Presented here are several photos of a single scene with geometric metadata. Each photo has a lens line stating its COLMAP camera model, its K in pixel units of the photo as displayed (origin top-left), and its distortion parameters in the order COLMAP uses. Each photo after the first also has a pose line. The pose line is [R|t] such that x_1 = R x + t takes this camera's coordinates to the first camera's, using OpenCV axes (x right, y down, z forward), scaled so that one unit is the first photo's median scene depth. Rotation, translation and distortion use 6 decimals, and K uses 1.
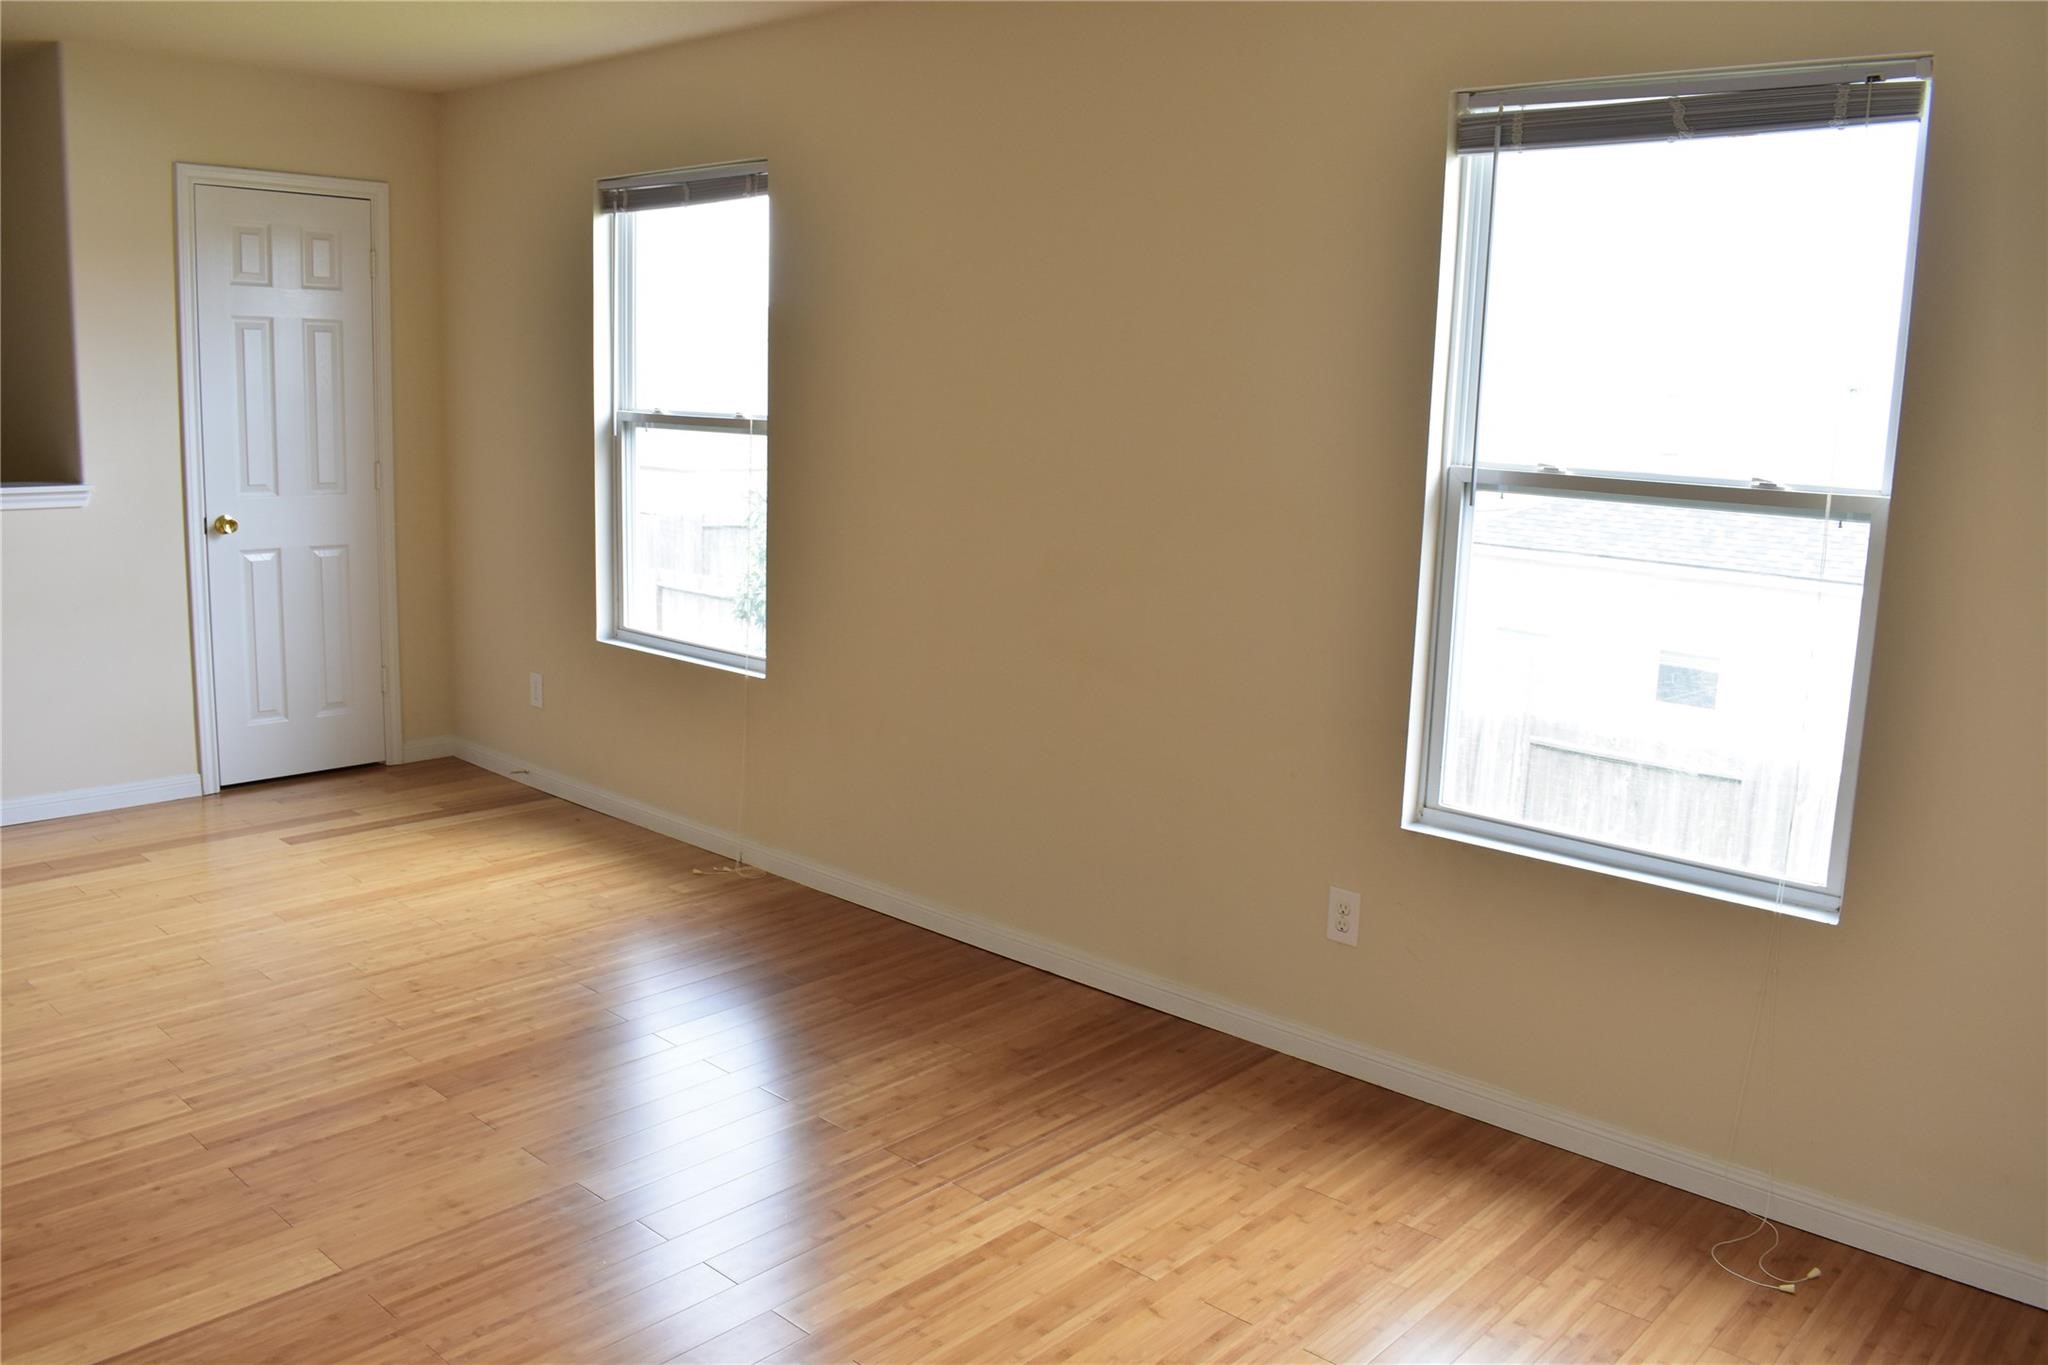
lens RADIAL K [[1609.6, 0, 1039.9], [0, 1609.6, 668.8], [0, 0, 1]] dist [-0.079440, 0.003558]
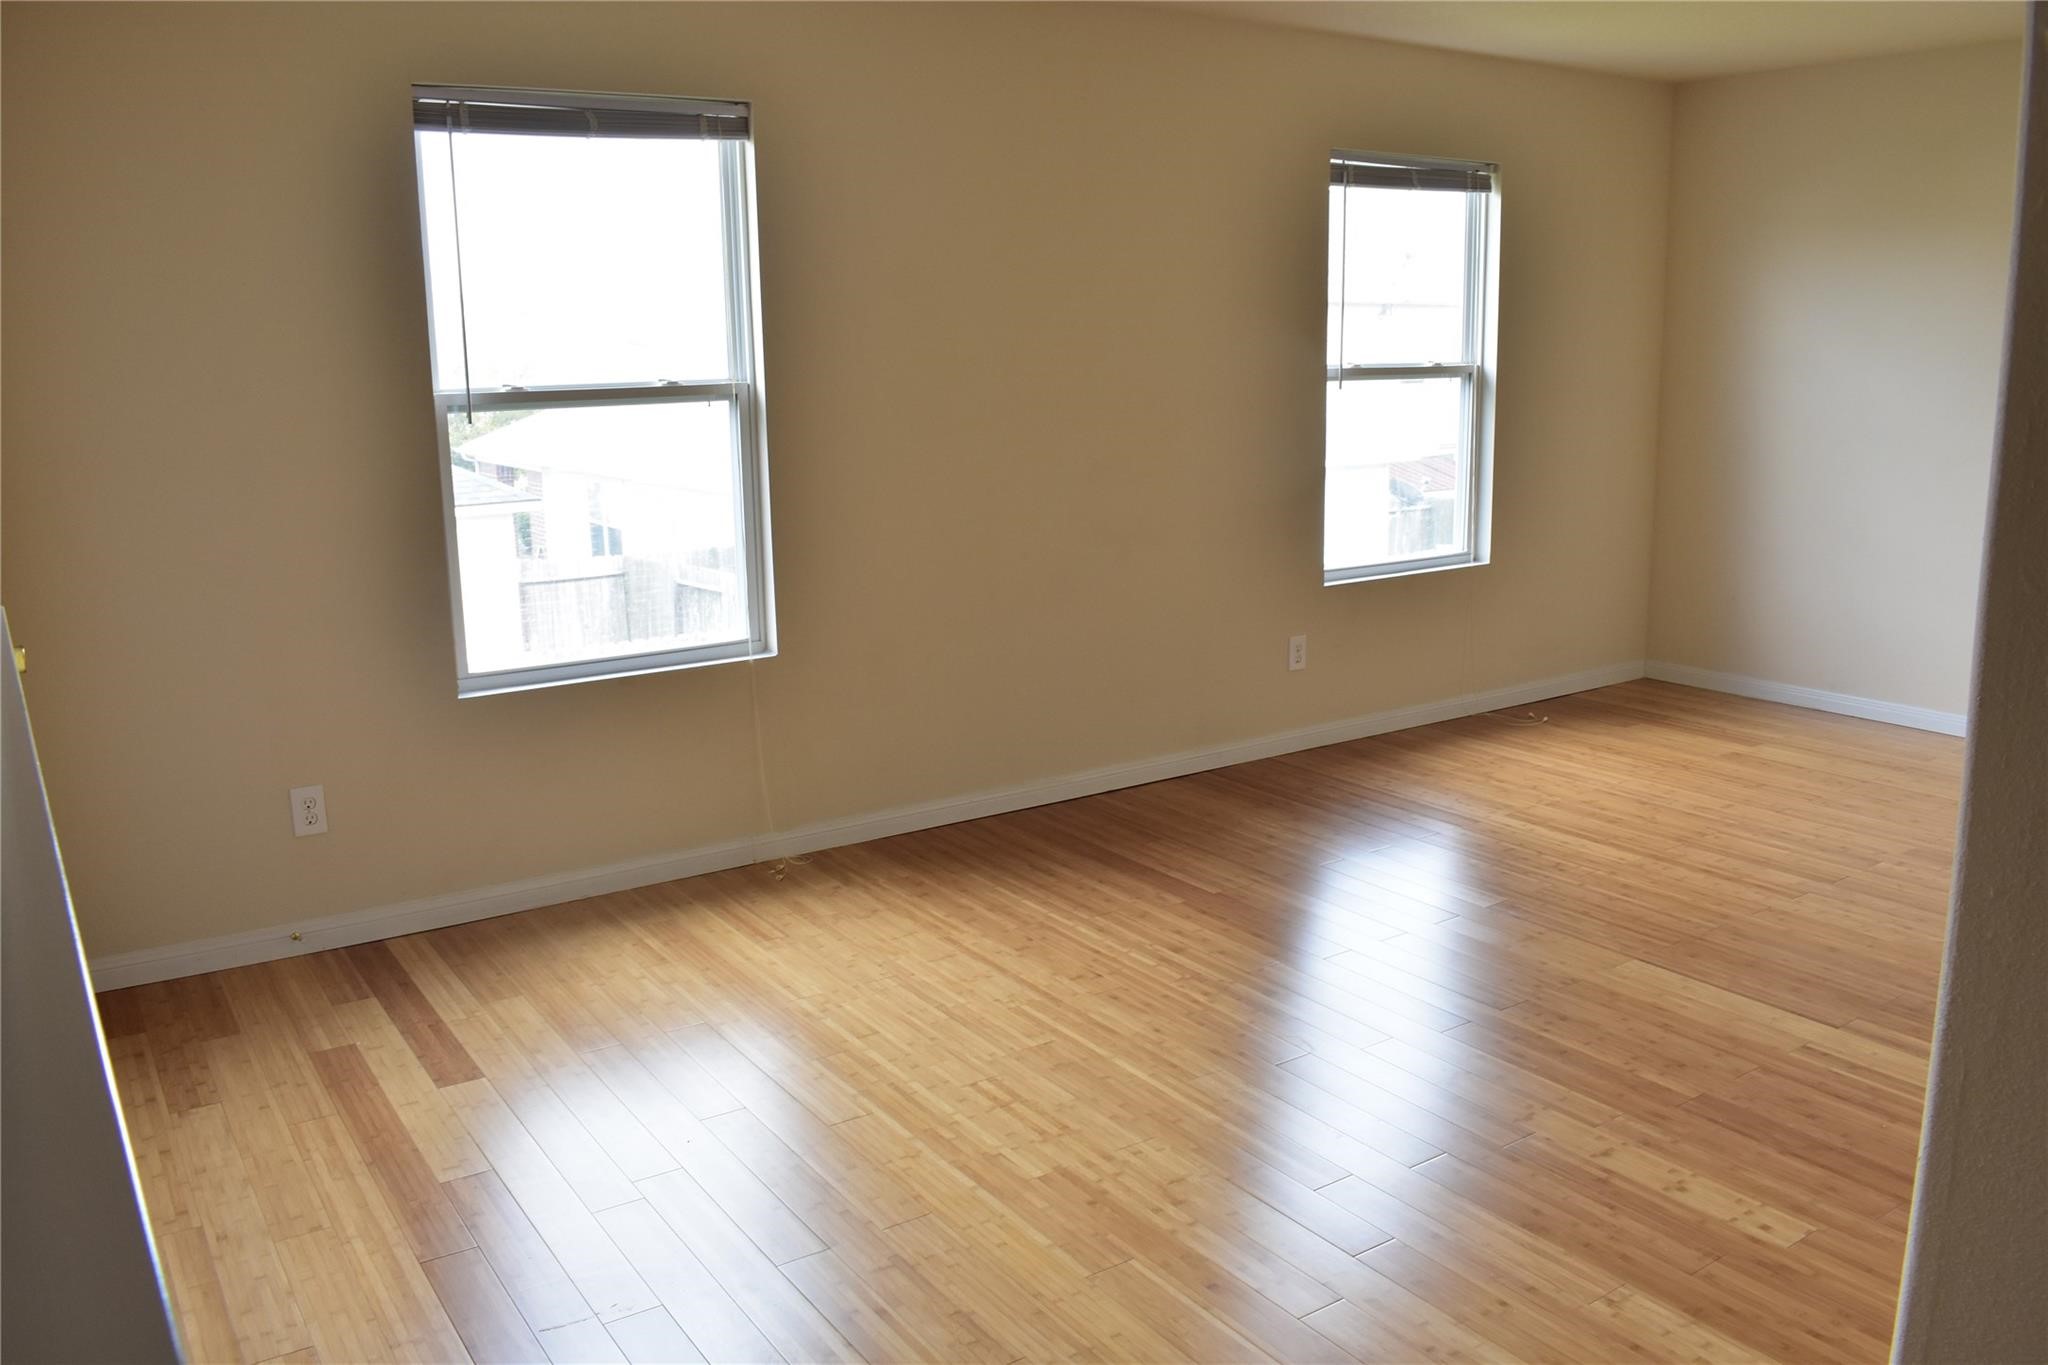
lens RADIAL K [[1600.2, 0, 1004.2], [0, 1600.2, 678.9], [0, 0, 1]] dist [-0.091465, 0.004239]
pose [[0.250173, -0.234502, 0.939373, -1.047234], [0.194716, 0.962588, 0.188441, -0.134906], [-0.948419, 0.135769, 0.286475, 0.617058]]
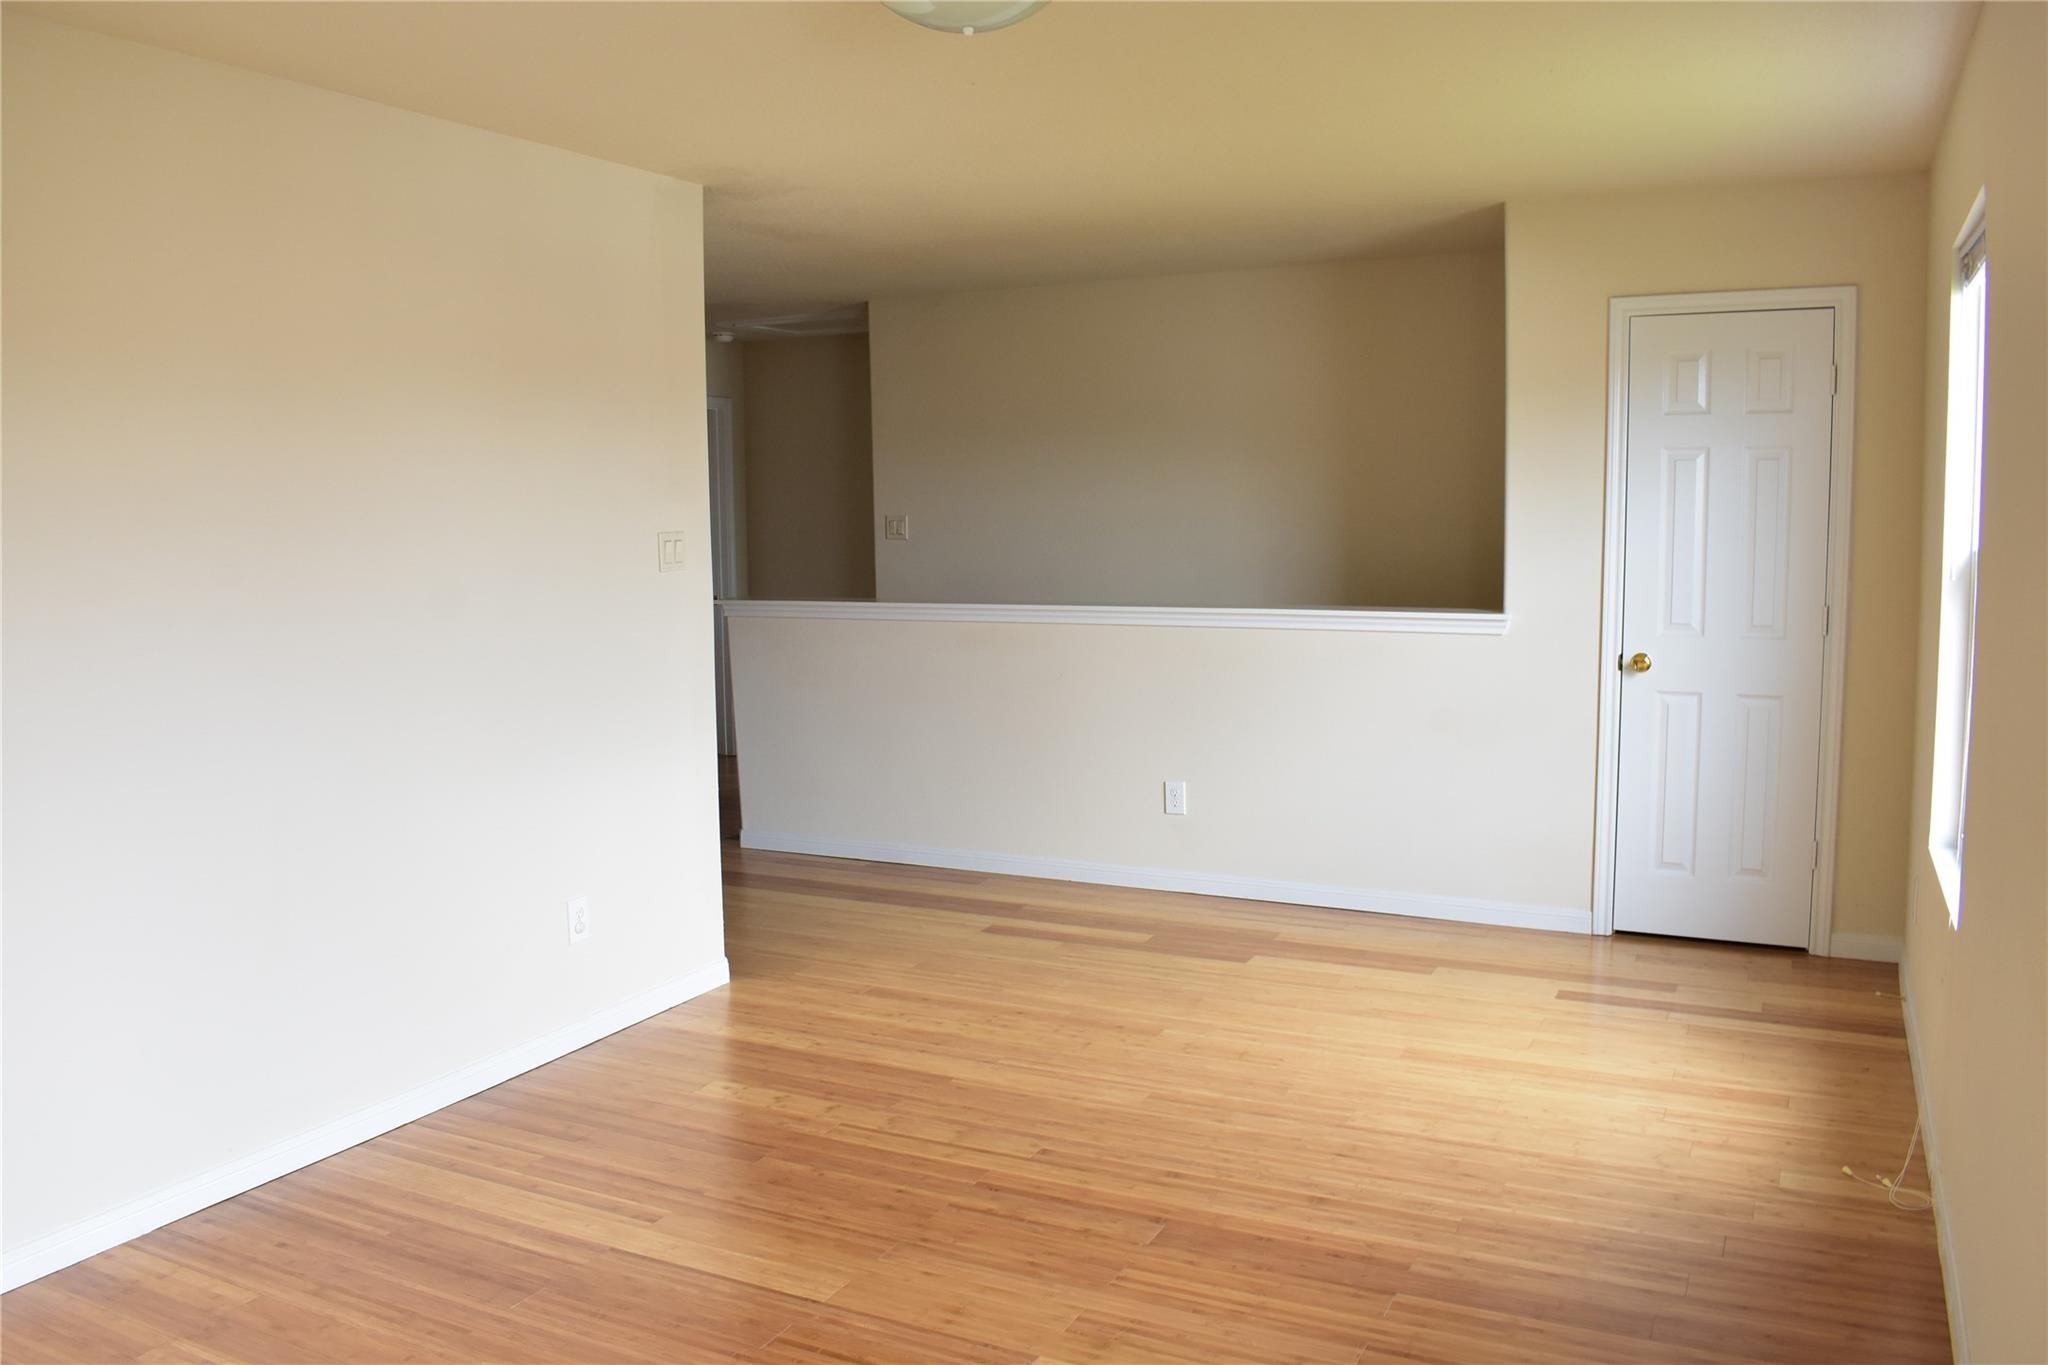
lens RADIAL K [[1600.2, 0, 1004.2], [0, 1600.2, 678.9], [0, 0, 1]] dist [-0.091465, 0.004239]
pose [[0.253547, 0.067691, -0.964952, 0.361843], [-0.146950, 0.988666, 0.030742, -0.061919], [0.956096, 0.134005, 0.260620, 0.432273]]
